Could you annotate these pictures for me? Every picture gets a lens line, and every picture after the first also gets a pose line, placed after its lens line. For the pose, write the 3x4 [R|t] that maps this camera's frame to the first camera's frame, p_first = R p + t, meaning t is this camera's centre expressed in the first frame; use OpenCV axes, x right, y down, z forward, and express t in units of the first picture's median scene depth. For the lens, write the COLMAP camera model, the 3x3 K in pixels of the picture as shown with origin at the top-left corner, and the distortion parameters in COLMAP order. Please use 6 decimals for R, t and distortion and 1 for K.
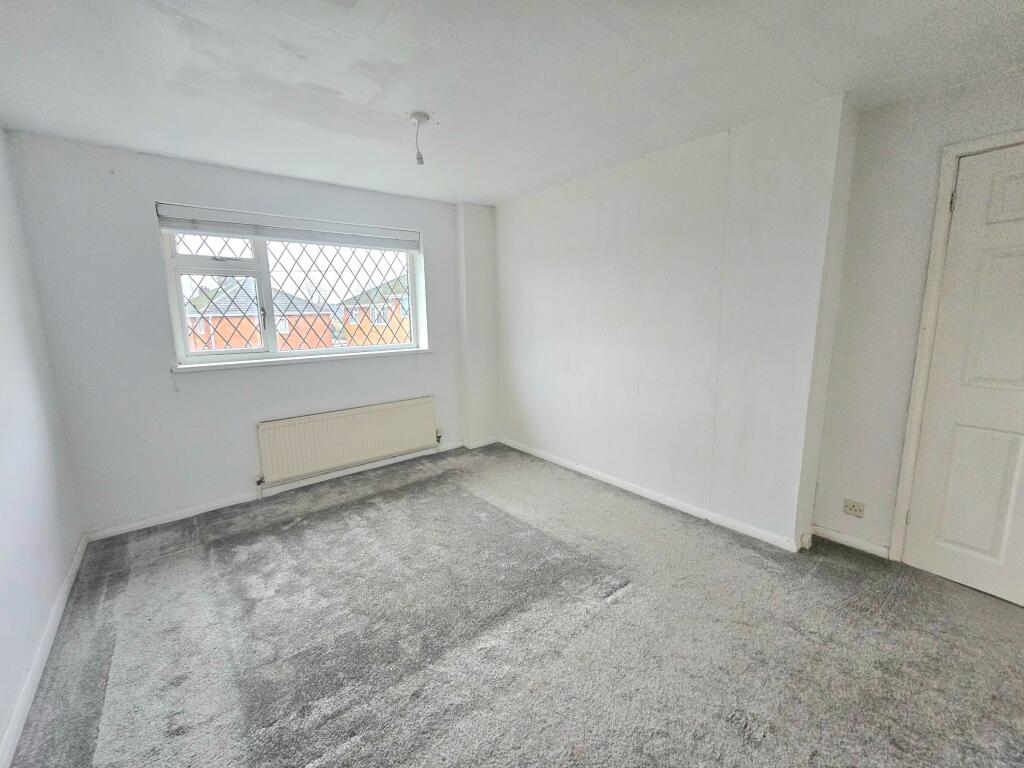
lens RADIAL K [[415.7, 0, 508.5], [0, 415.7, 380.7], [0, 0, 1]] dist [-0.002918, 0.000695]
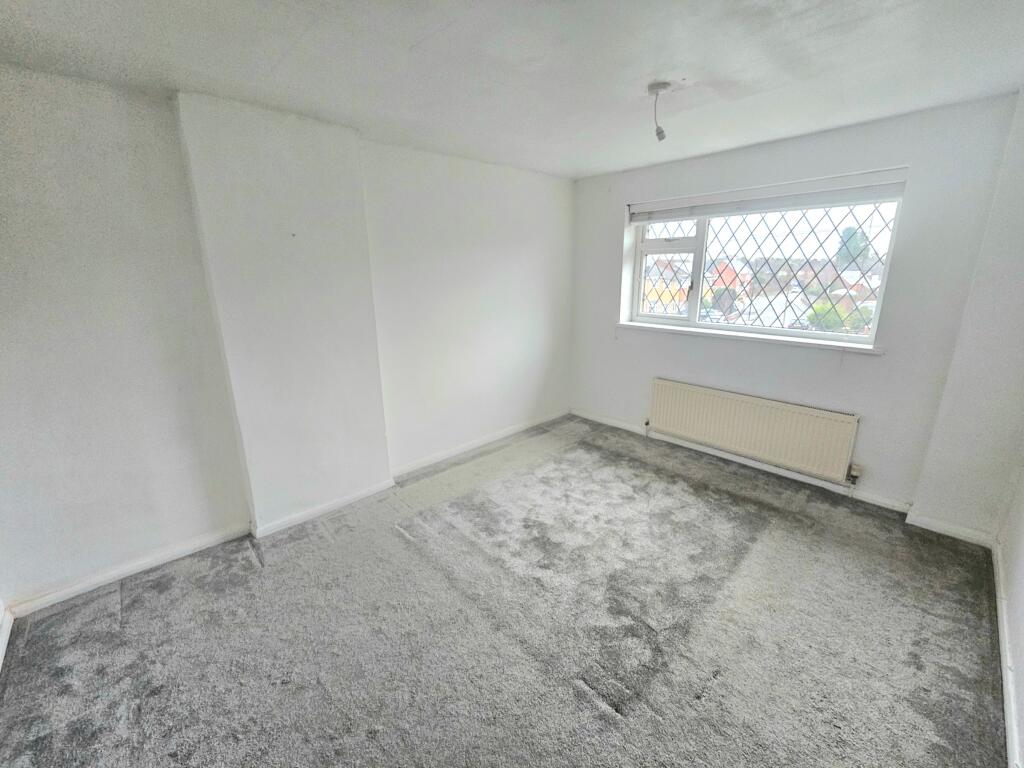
lens RADIAL K [[415.7, 0, 508.1], [0, 415.7, 380.1], [0, 0, 1]] dist [-0.002918, 0.000695]
pose [[0.063945, 0.271761, -0.960238, 0.538614], [-0.151064, 0.953755, 0.259867, -0.141806], [0.986454, 0.128440, 0.102041, 0.446914]]
